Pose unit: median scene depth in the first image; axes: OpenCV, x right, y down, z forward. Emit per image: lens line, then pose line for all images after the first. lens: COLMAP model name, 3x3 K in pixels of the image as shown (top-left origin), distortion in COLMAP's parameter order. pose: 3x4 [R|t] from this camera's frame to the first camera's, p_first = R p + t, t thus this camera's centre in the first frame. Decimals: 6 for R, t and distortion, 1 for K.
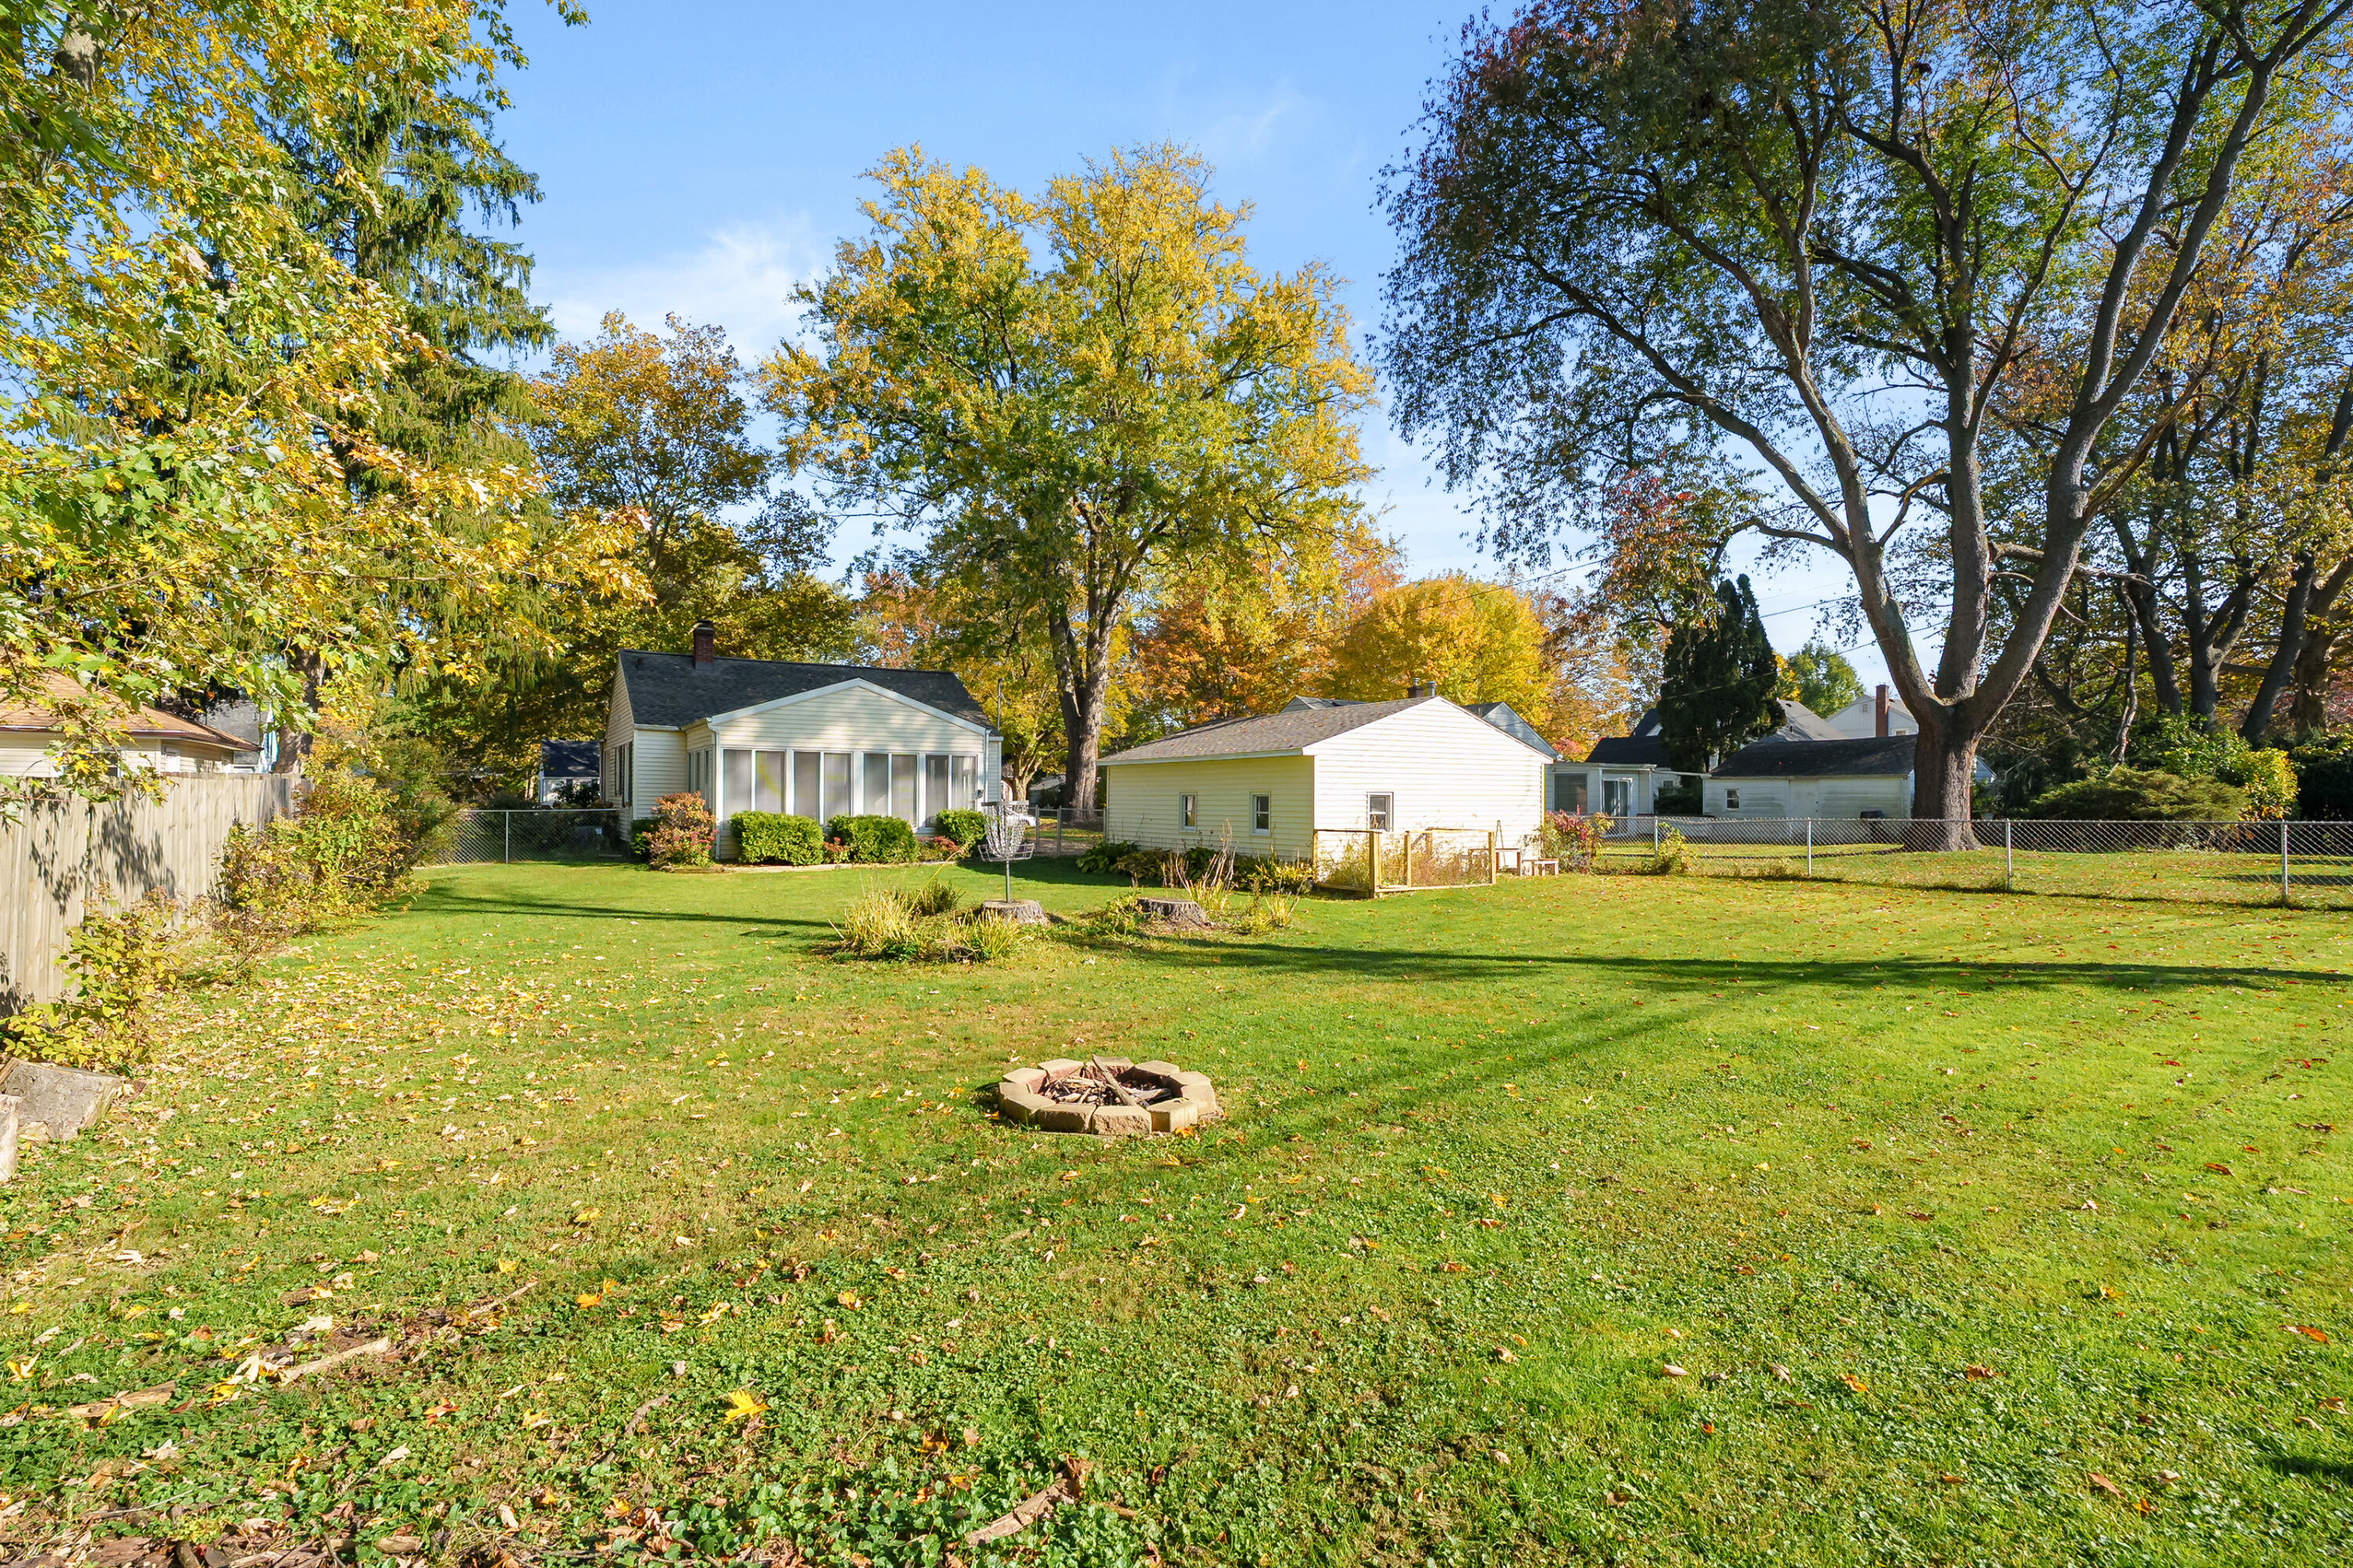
lens RADIAL K [[1031.9, 0, 1176.5], [0, 1031.9, 784.0], [0, 0, 1]] dist [-0.001960, -0.000510]
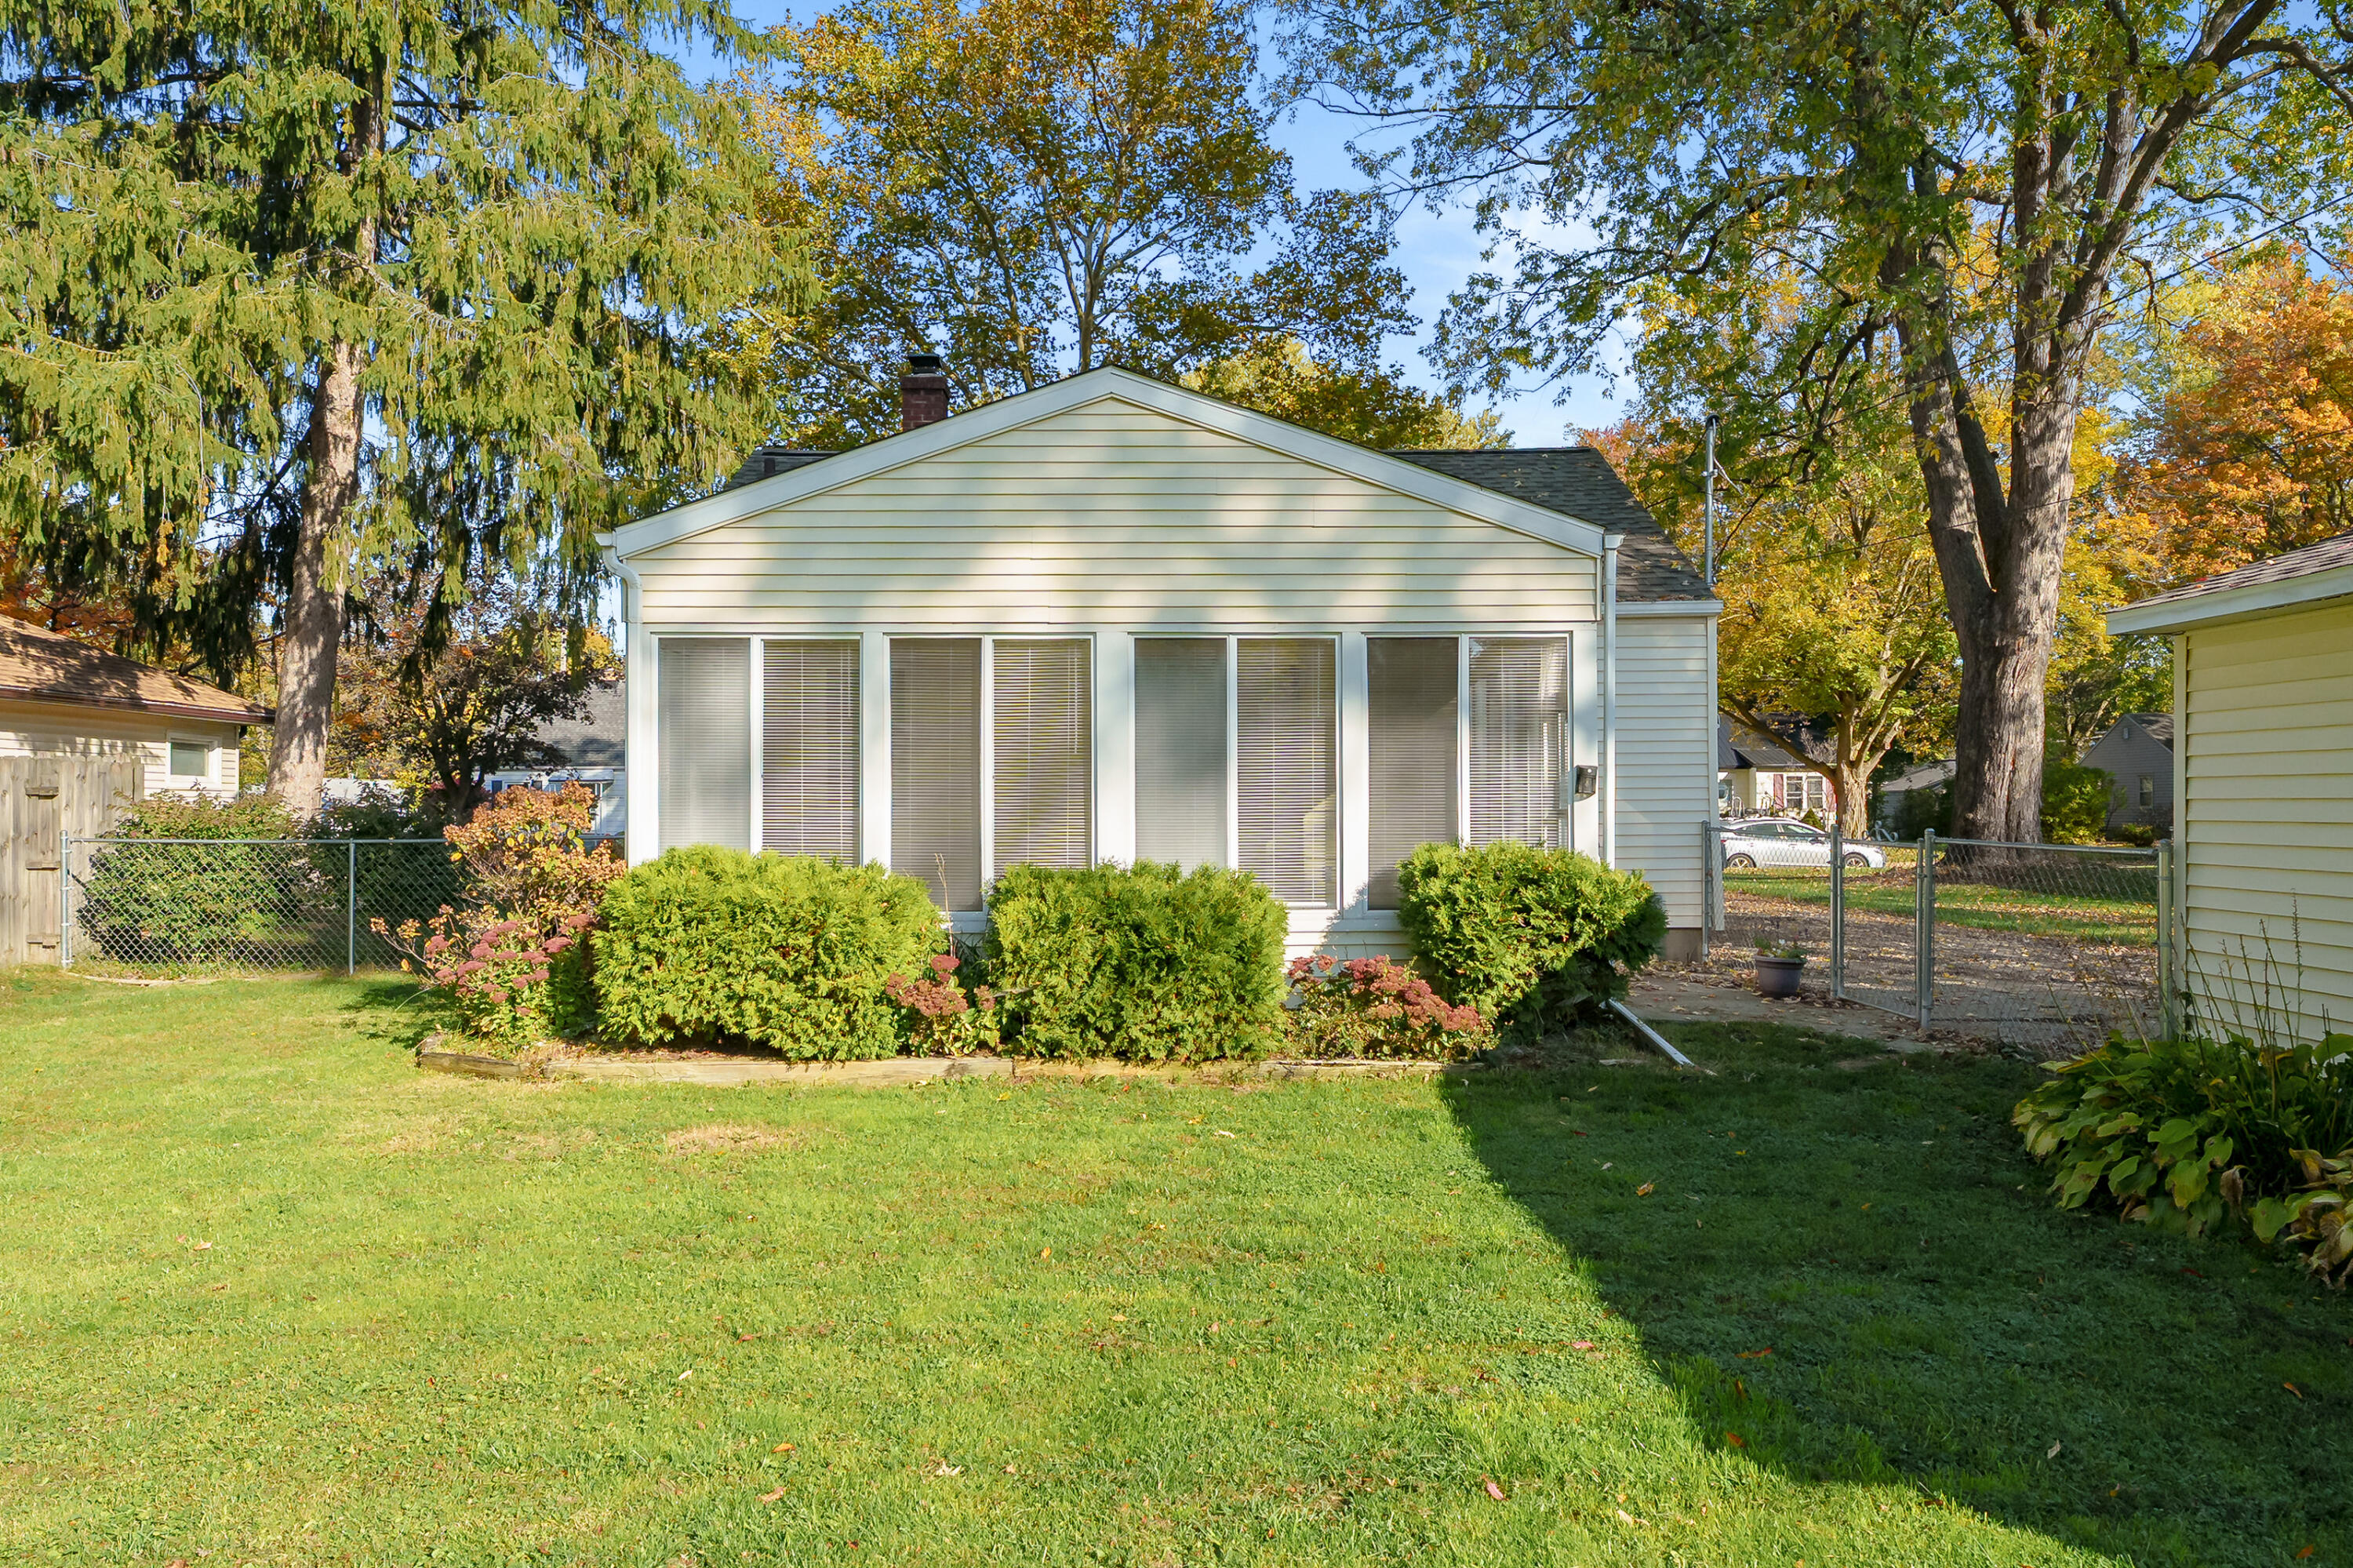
lens RADIAL K [[1554.8, 0, 1176.5], [0, 1554.8, 784.0], [0, 0, 1]] dist [-0.001745, -0.001758]
pose [[0.839865, -0.014189, -0.542610, -0.047626], [0.012541, 0.999899, -0.006735, 0.008287], [0.542651, -0.001148, 0.839958, 0.454888]]
